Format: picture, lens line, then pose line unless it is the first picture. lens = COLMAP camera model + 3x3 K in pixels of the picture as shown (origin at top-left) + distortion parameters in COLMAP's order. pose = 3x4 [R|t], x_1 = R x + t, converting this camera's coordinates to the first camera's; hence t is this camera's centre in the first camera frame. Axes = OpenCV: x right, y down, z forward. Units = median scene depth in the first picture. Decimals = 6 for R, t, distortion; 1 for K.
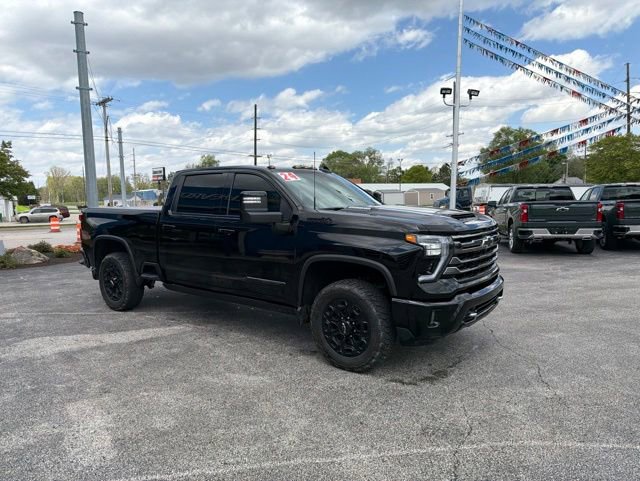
lens RADIAL K [[448.9, 0, 315.5], [0, 448.9, 242.2], [0, 0, 1]] dist [0.039857, -0.052540]
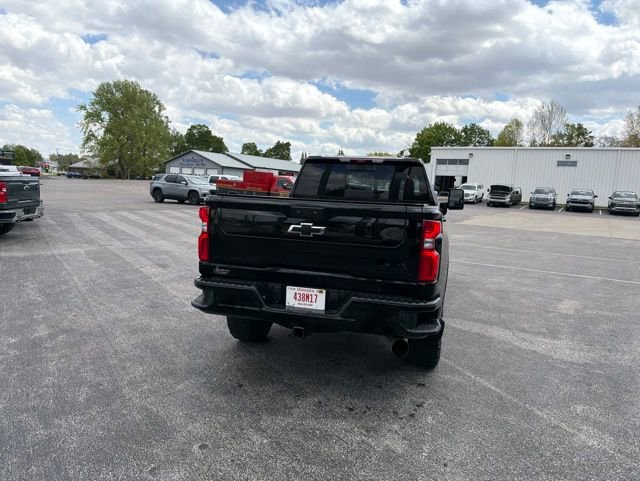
lens RADIAL K [[448.9, 0, 314.9], [0, 448.9, 240.6], [0, 0, 1]] dist [0.039857, -0.052540]
pose [[-0.382859, -0.111580, 0.917044, -1.307580], [0.040595, 0.989688, 0.137367, -0.159485], [-0.922914, 0.089819, -0.374381, 1.911503]]
